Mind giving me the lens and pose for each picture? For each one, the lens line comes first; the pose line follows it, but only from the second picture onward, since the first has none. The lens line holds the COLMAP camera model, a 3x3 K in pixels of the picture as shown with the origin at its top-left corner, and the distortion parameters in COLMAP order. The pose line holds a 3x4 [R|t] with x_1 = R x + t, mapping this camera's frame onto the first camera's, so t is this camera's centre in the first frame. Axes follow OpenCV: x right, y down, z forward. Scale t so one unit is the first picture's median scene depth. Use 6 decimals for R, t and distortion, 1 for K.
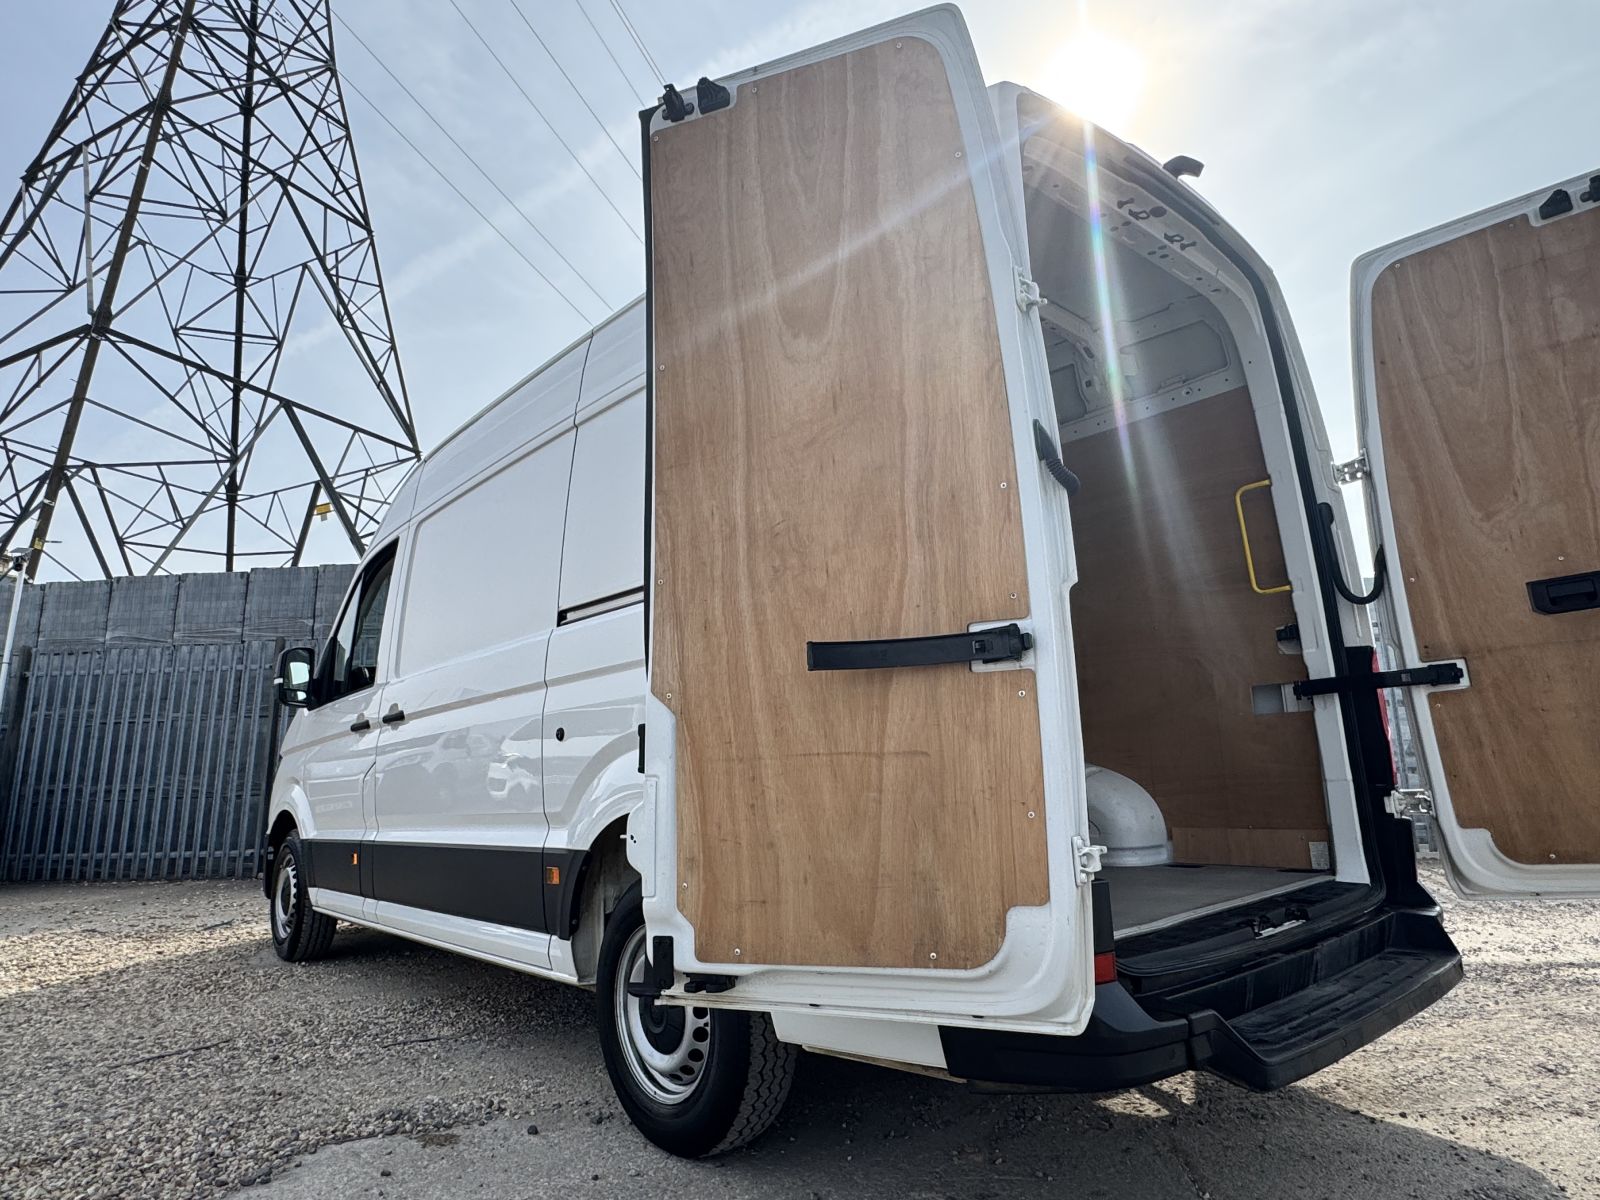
lens RADIAL K [[983.1, 0, 797.9], [0, 983.1, 595.0], [0, 0, 1]] dist [-0.003026, 0.000225]
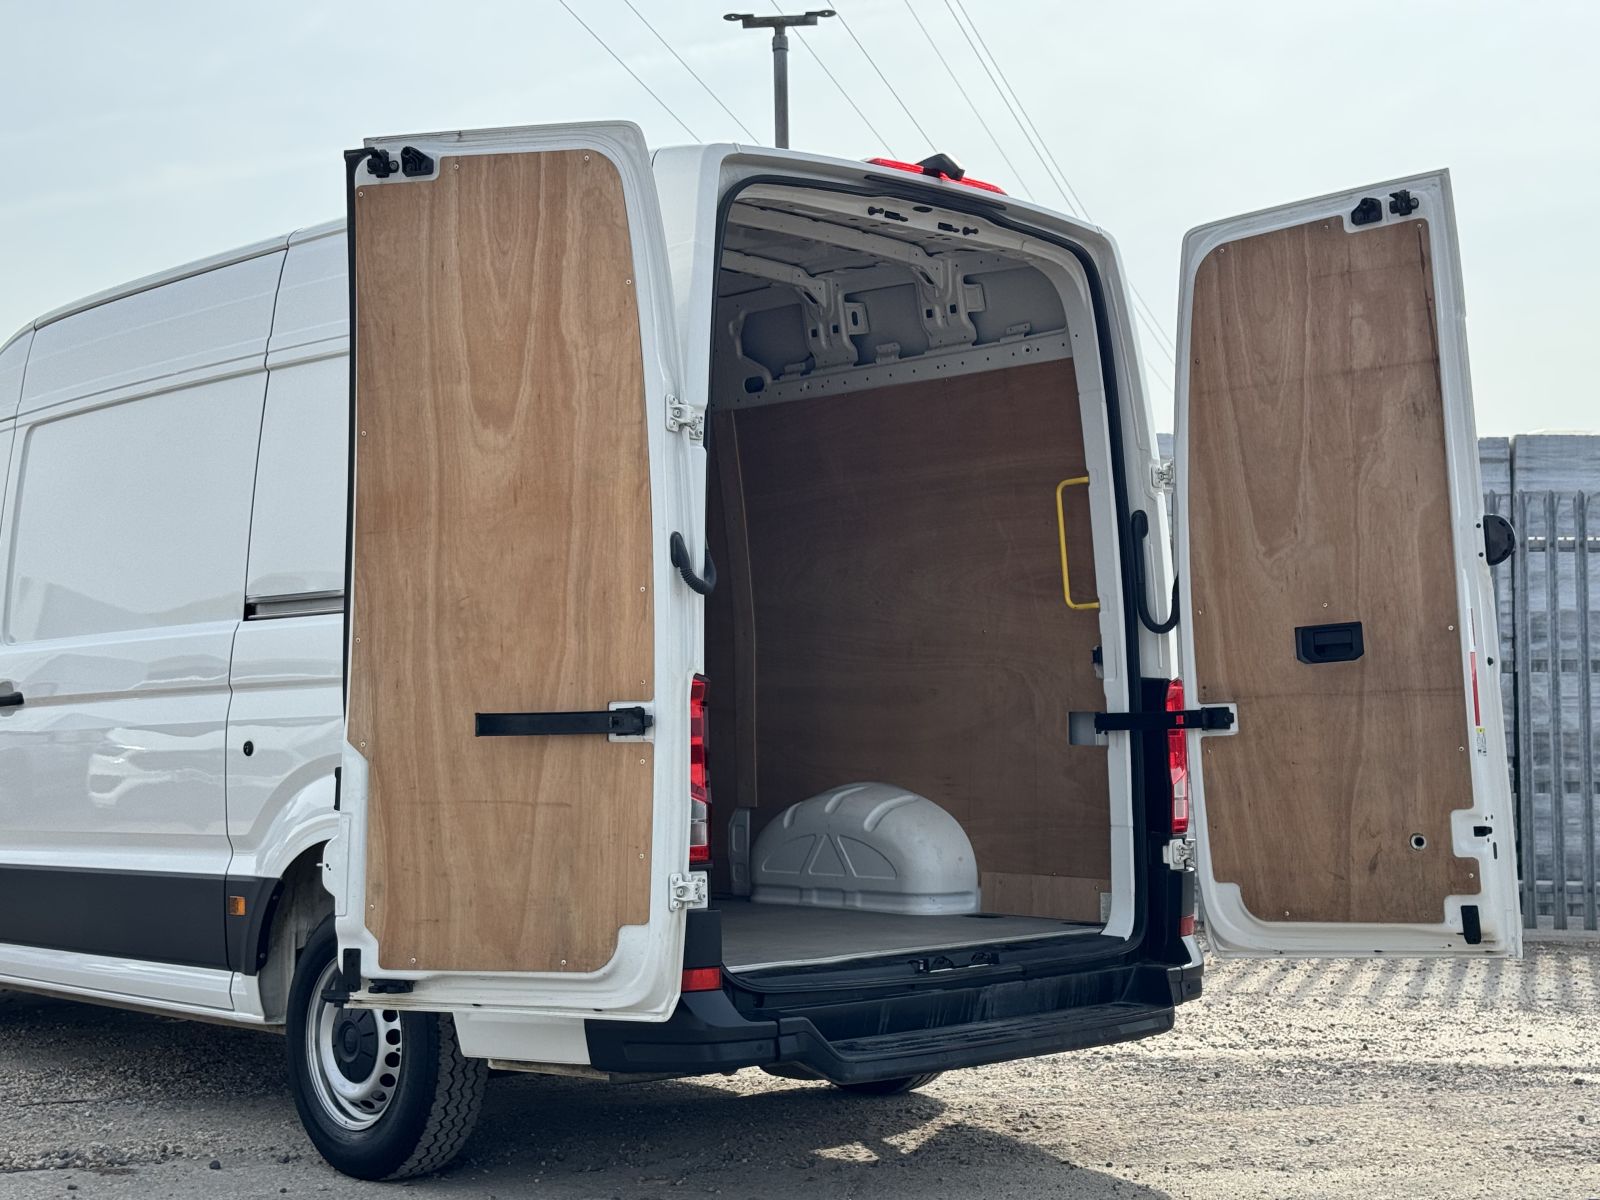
lens RADIAL K [[2226.1, 0, 809.8], [0, 2226.1, 589.8], [0, 0, 1]] dist [0.182377, -0.411634]
pose [[0.998609, 0.034626, 0.039757, 0.218610], [-0.038939, 0.992784, 0.113414, -0.308490], [-0.035543, -0.114805, 0.992752, -1.247721]]
